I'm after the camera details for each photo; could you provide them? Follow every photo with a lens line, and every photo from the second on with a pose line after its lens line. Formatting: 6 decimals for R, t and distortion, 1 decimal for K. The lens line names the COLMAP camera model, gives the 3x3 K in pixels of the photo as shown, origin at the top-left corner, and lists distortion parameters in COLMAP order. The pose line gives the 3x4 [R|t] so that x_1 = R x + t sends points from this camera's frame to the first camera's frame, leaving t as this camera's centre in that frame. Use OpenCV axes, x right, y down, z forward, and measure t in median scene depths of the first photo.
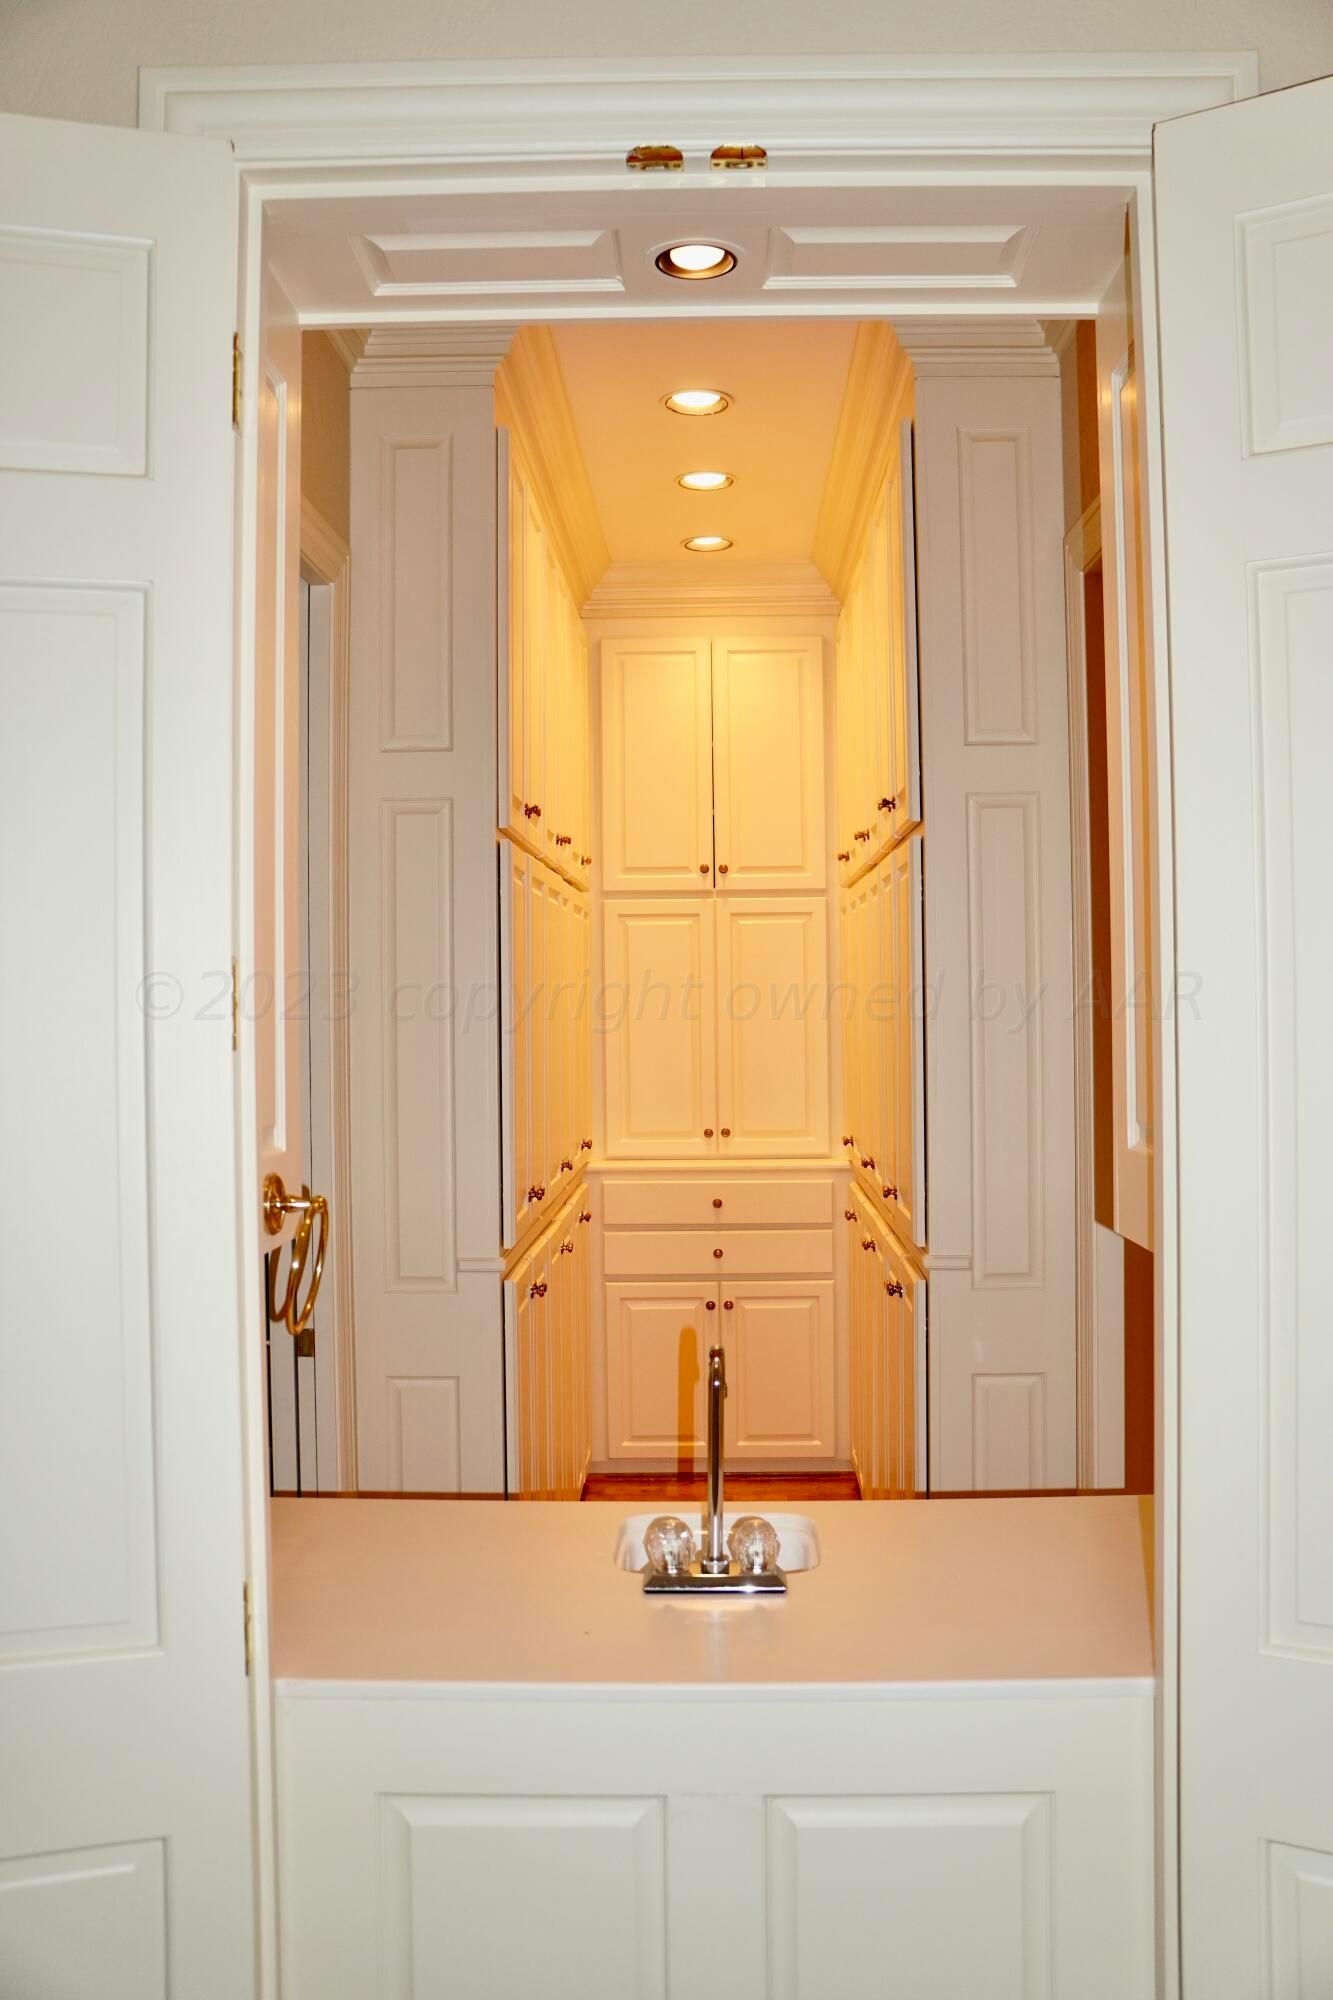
lens RADIAL K [[1729.9, 0, 666.2], [0, 1729.9, 1001.2], [0, 0, 1]] dist [0.097605, 0.000738]
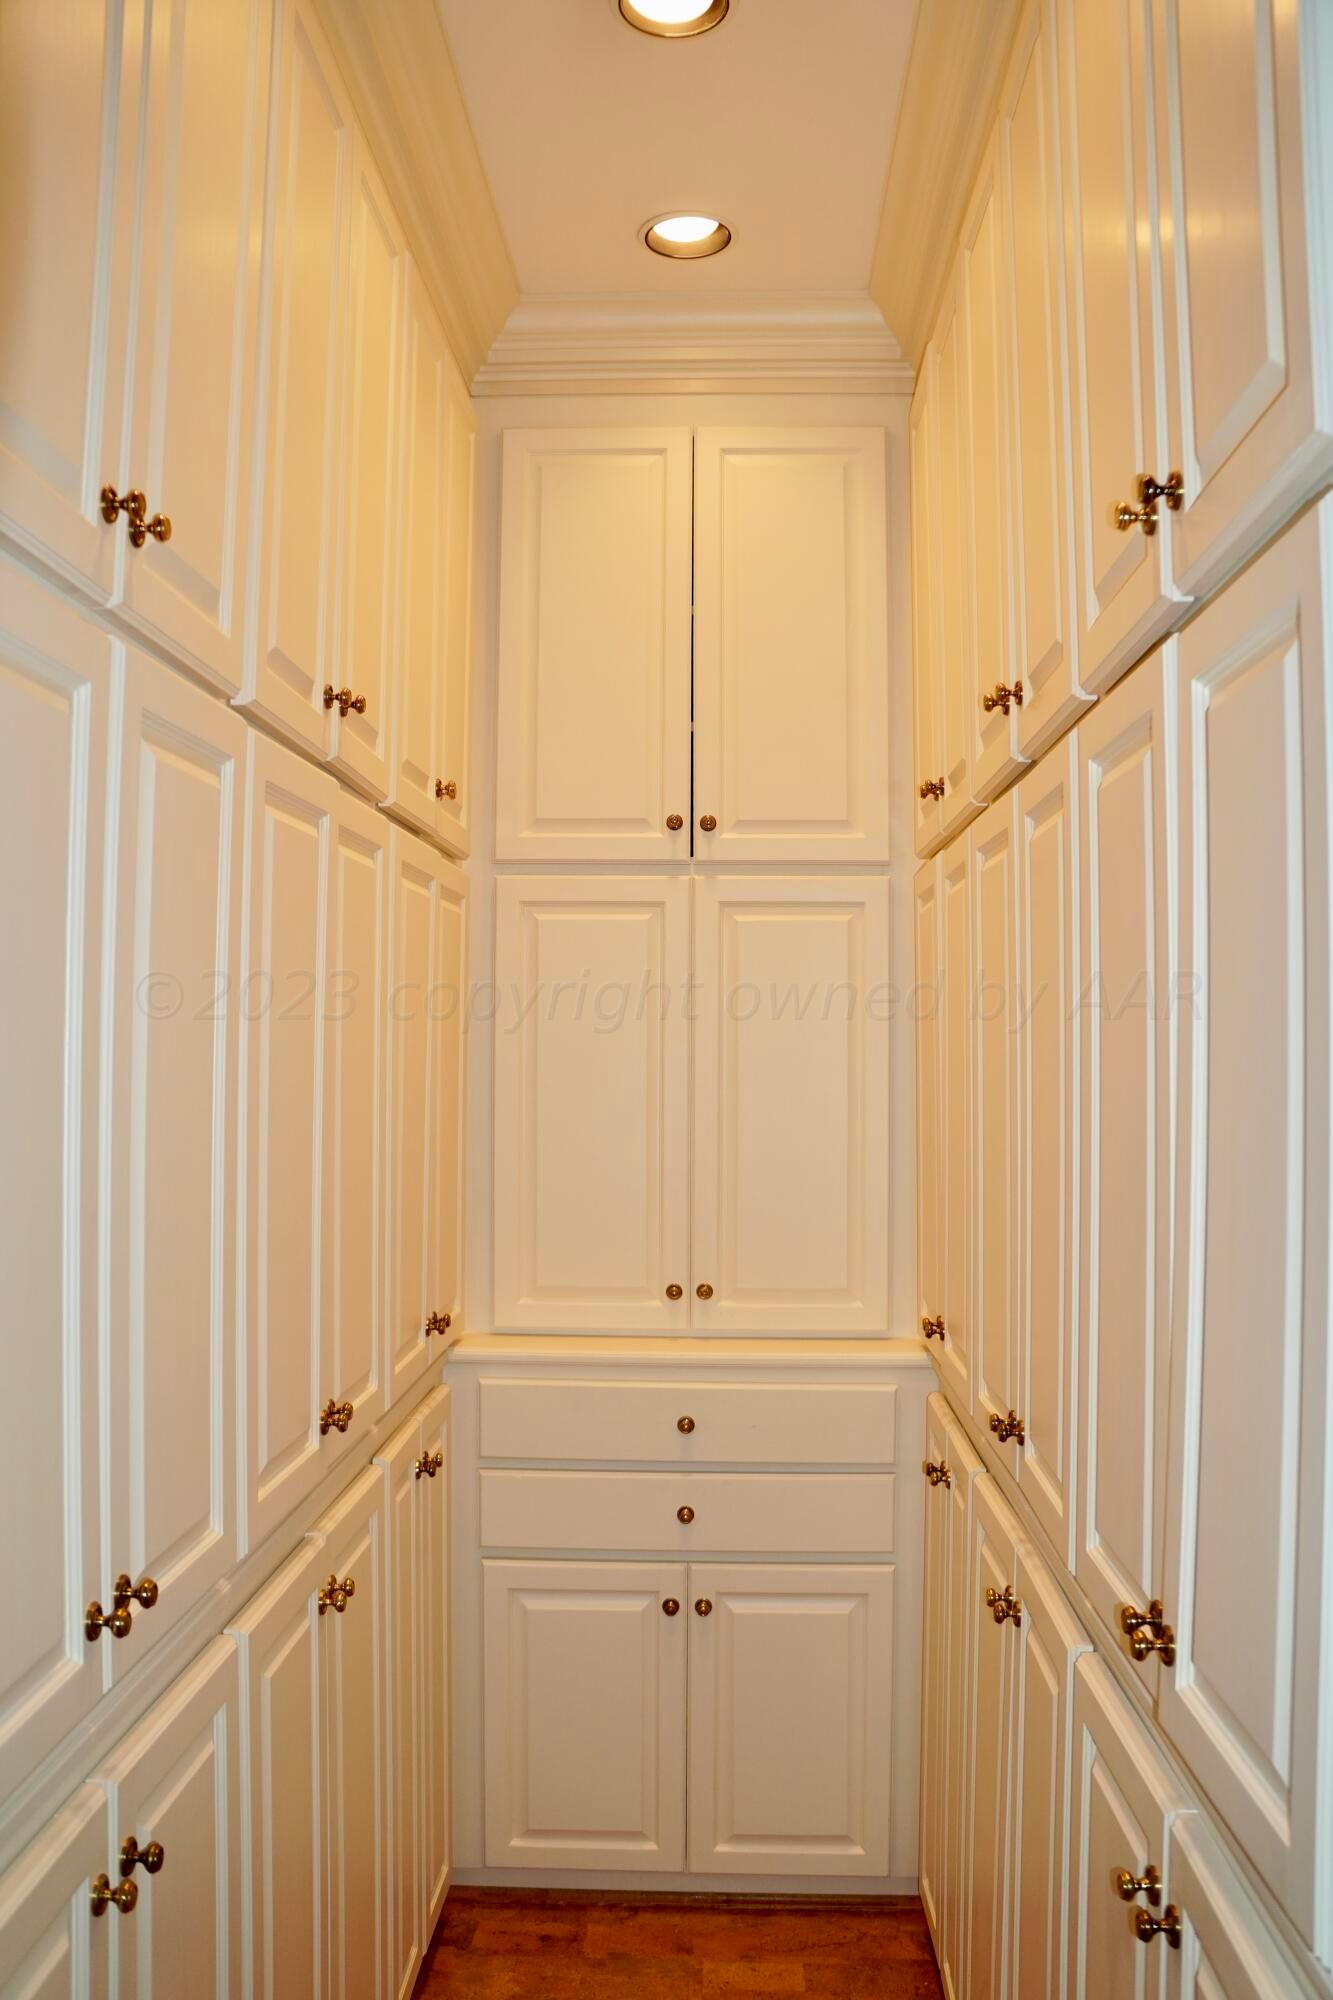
lens RADIAL K [[1537.6, 0, 660.9], [0, 1537.6, 999.2], [0, 0, 1]] dist [-0.043525, 0.004150]
pose [[0.999741, 0.016470, -0.015728, 0.026596], [-0.016948, 0.999383, -0.030769, -0.003321], [0.015211, 0.031027, 0.999403, 0.500882]]
